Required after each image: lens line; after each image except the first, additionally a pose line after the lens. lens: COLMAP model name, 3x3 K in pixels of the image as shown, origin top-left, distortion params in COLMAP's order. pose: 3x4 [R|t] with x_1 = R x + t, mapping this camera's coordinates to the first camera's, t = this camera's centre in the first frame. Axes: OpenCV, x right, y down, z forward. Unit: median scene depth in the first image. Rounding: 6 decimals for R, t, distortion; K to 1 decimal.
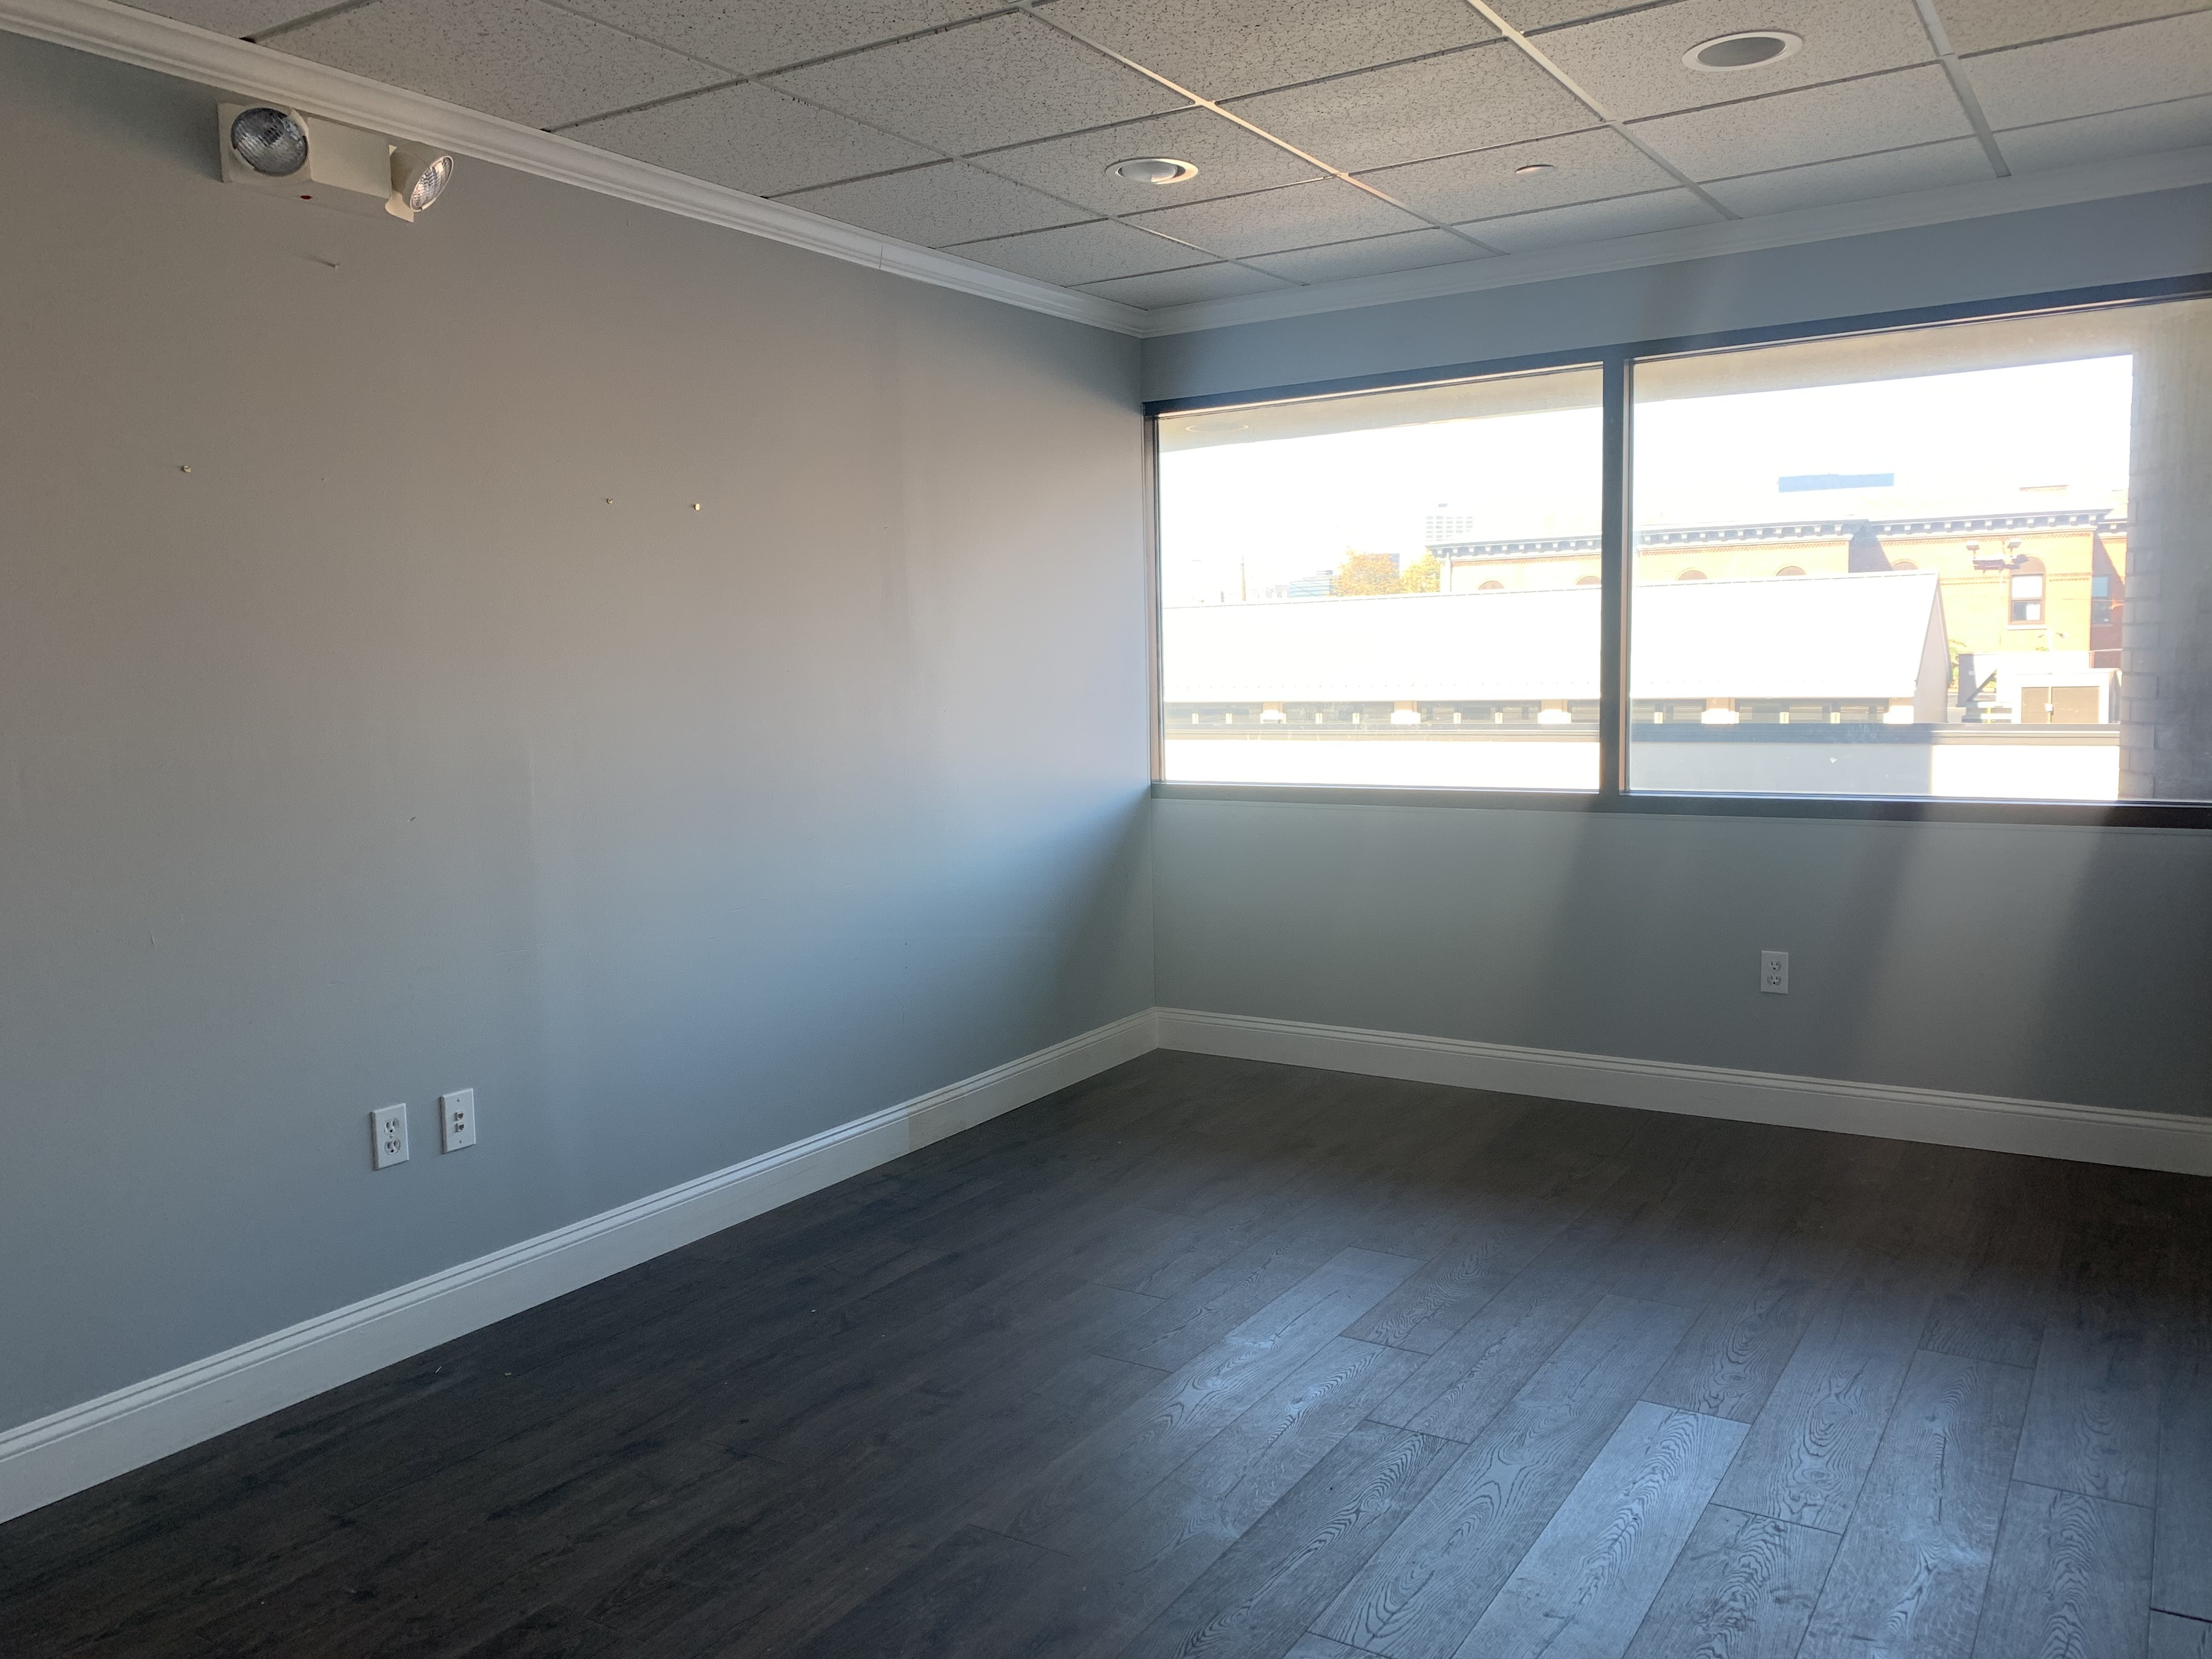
lens RADIAL K [[1666.9, 0, 1106.0], [0, 1666.9, 829.5], [0, 0, 1]] dist [0.000384, -0.001303]
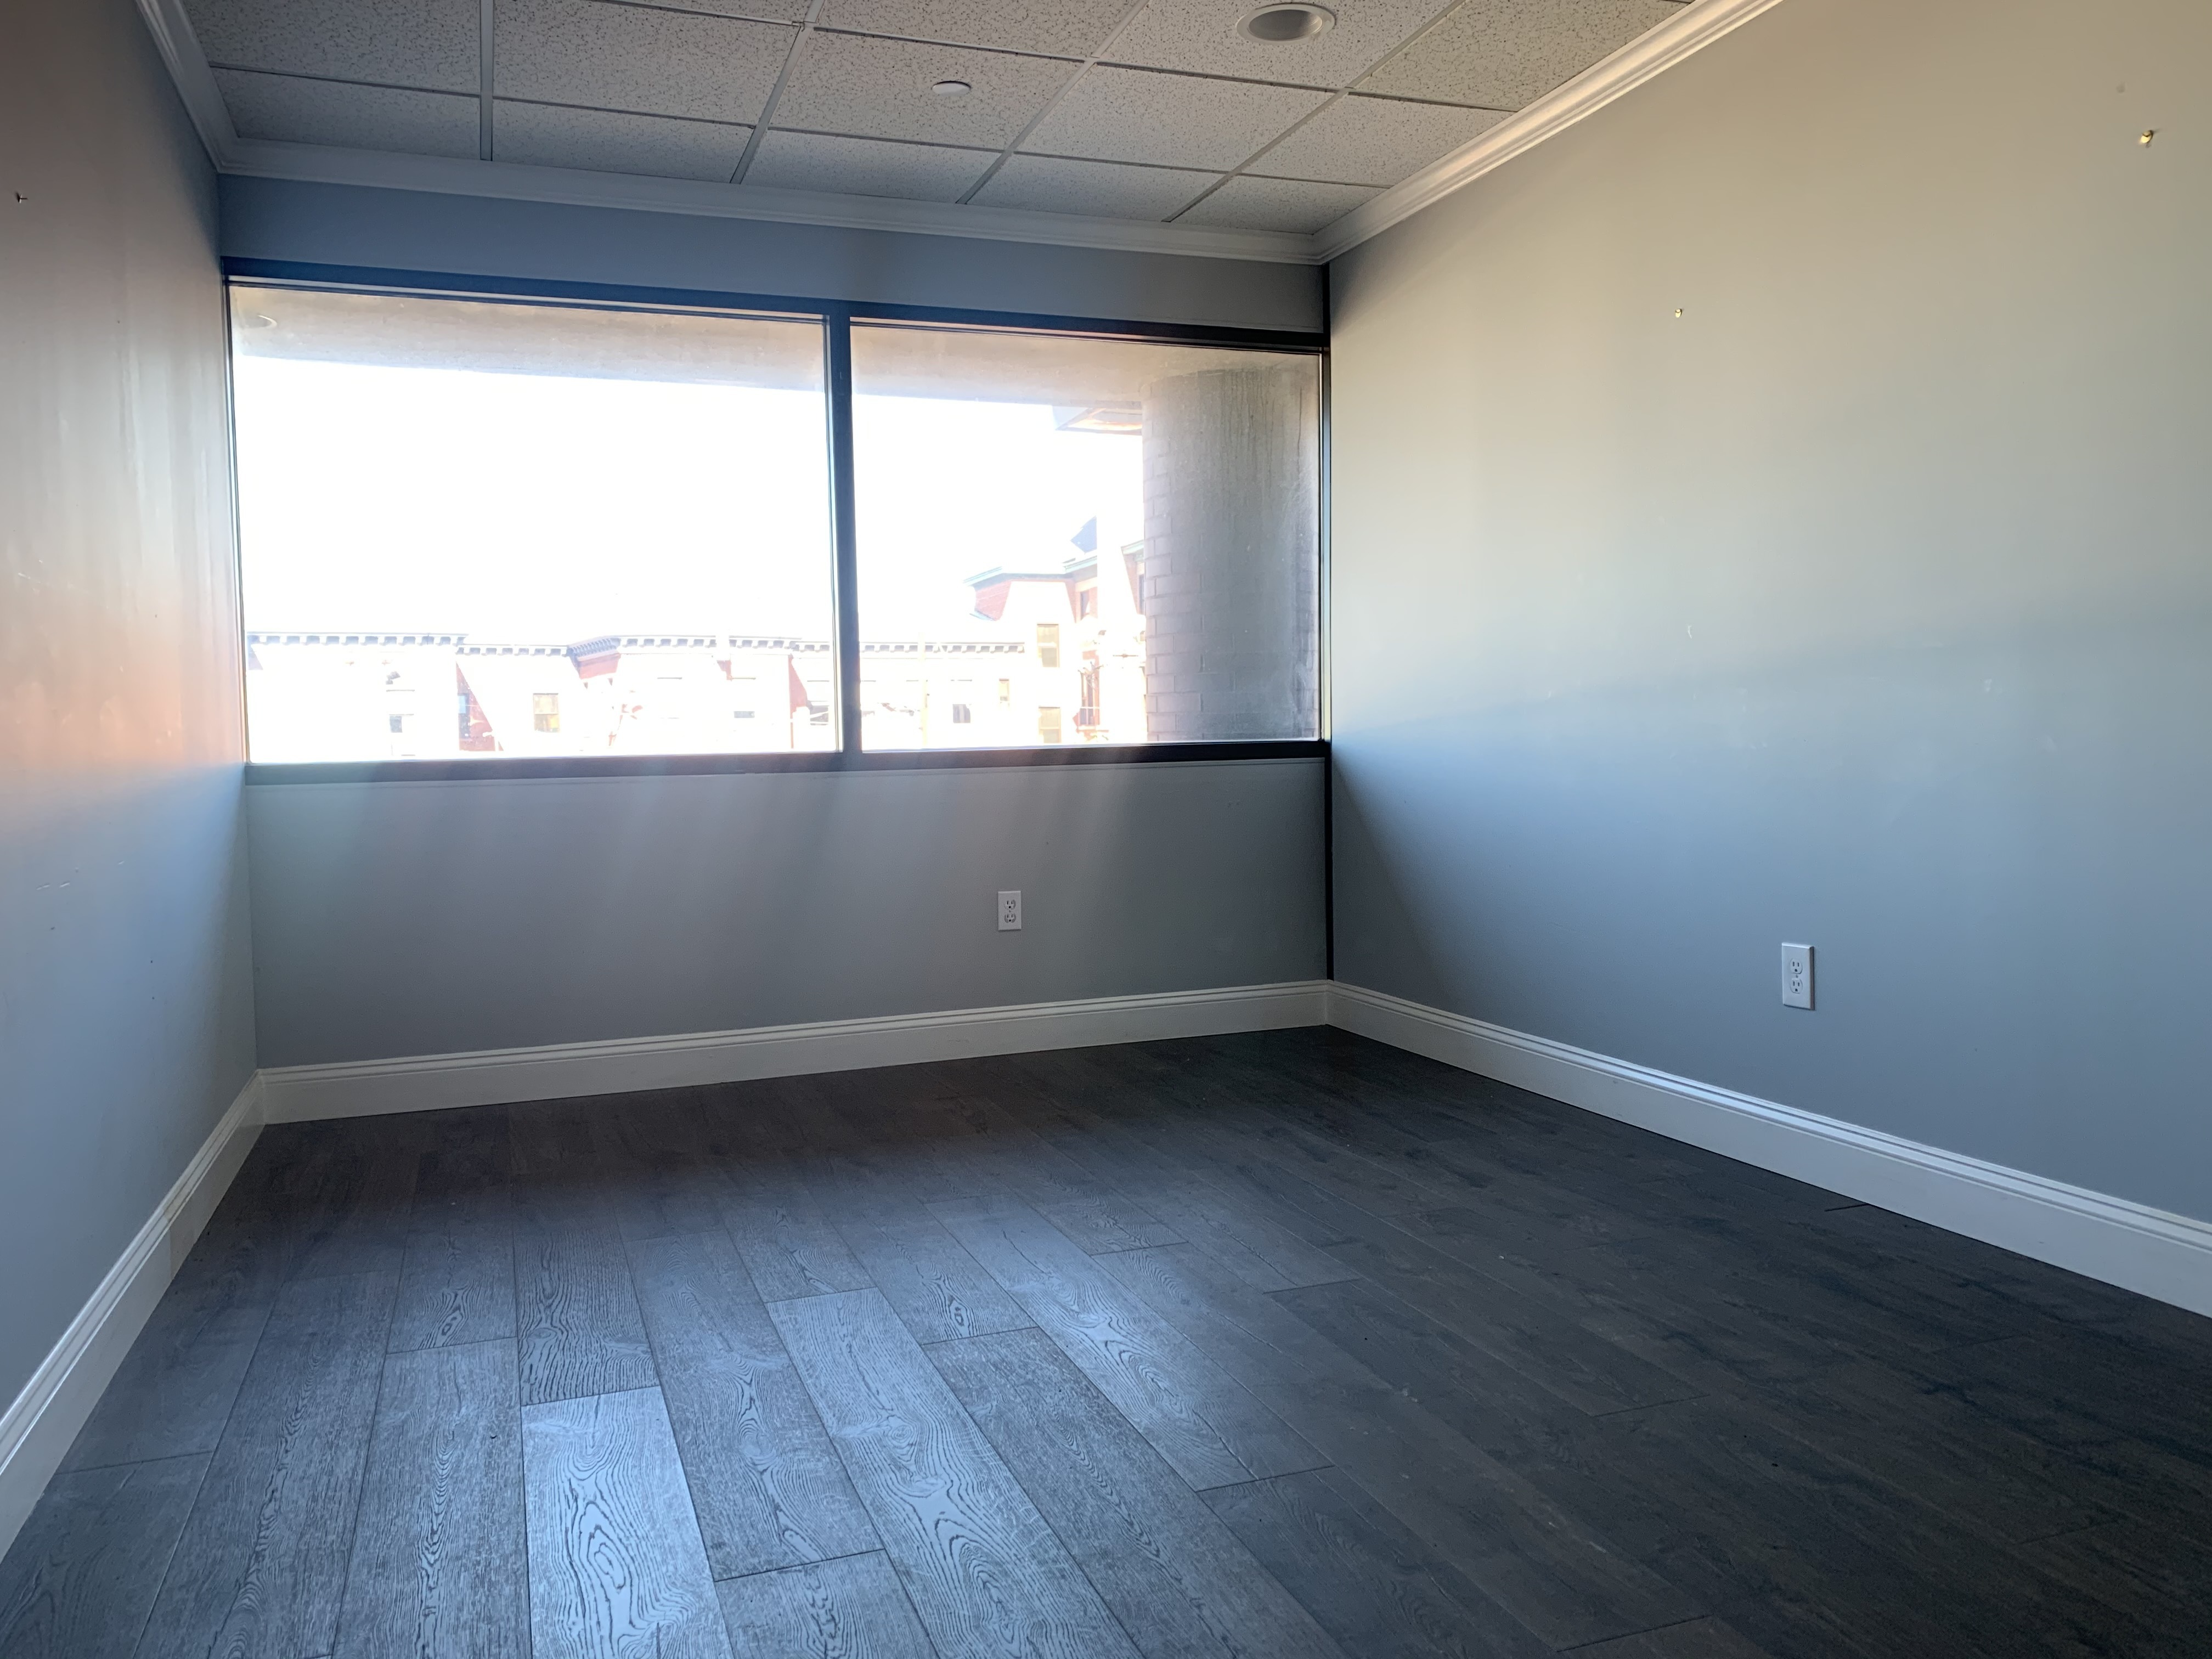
lens RADIAL K [[1666.9, 0, 1106.0], [0, 1666.9, 829.5], [0, 0, 1]] dist [0.000384, -0.001303]
pose [[0.619250, -0.040101, 0.784169, -0.399417], [0.092923, 0.995420, -0.022476, 0.063163], [-0.779676, 0.086785, 0.620140, 0.279981]]
